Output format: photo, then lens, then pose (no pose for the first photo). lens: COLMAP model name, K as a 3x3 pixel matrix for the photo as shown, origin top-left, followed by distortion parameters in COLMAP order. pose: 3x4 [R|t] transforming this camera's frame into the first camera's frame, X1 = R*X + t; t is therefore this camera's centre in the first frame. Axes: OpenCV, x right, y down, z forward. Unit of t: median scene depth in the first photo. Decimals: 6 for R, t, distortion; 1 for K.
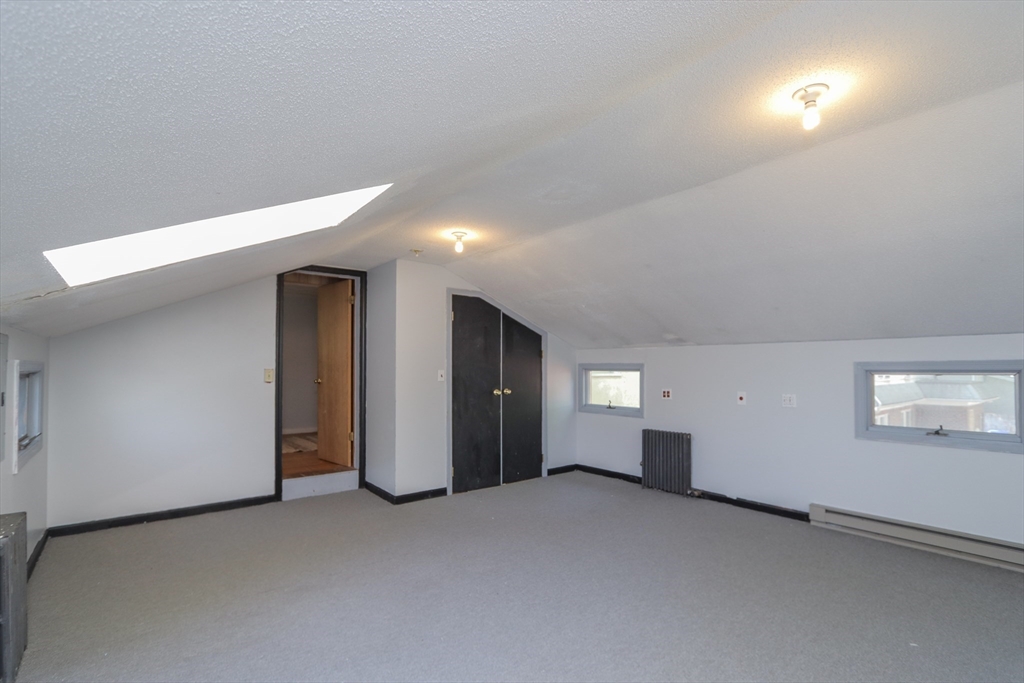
lens RADIAL K [[489.2, 0, 515.1], [0, 489.2, 355.3], [0, 0, 1]] dist [-0.001824, -0.000010]
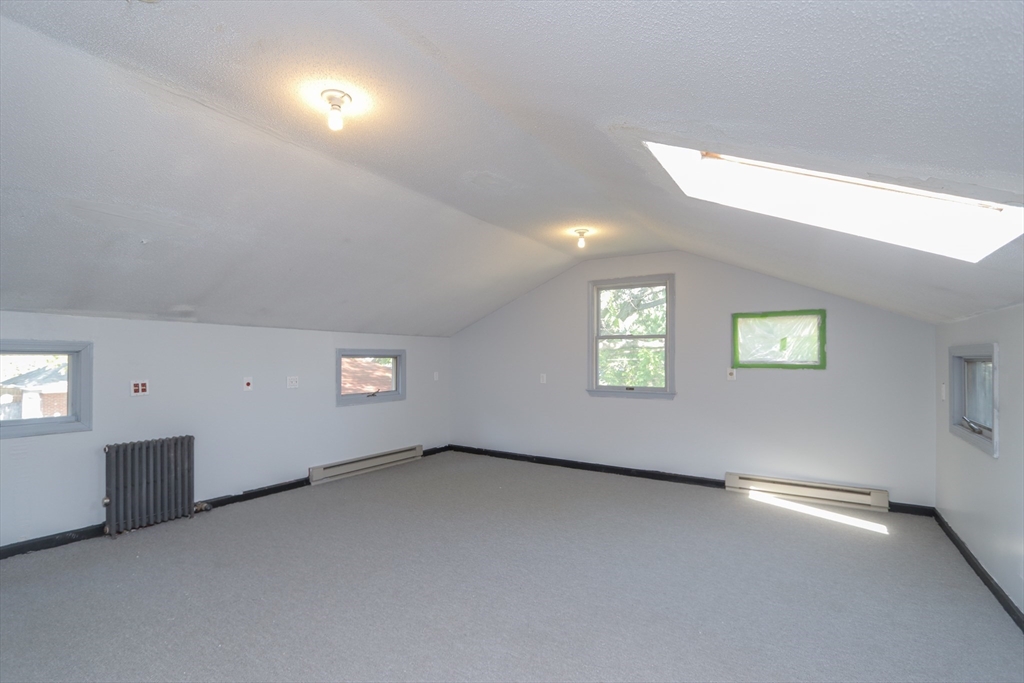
lens RADIAL K [[489.2, 0, 515.1], [0, 489.2, 355.3], [0, 0, 1]] dist [-0.001824, -0.000010]
pose [[-0.332921, 0.005221, 0.942940, -0.555679], [-0.028442, 0.999474, -0.015576, 0.031305], [-0.942526, -0.032005, -0.332597, 0.784209]]
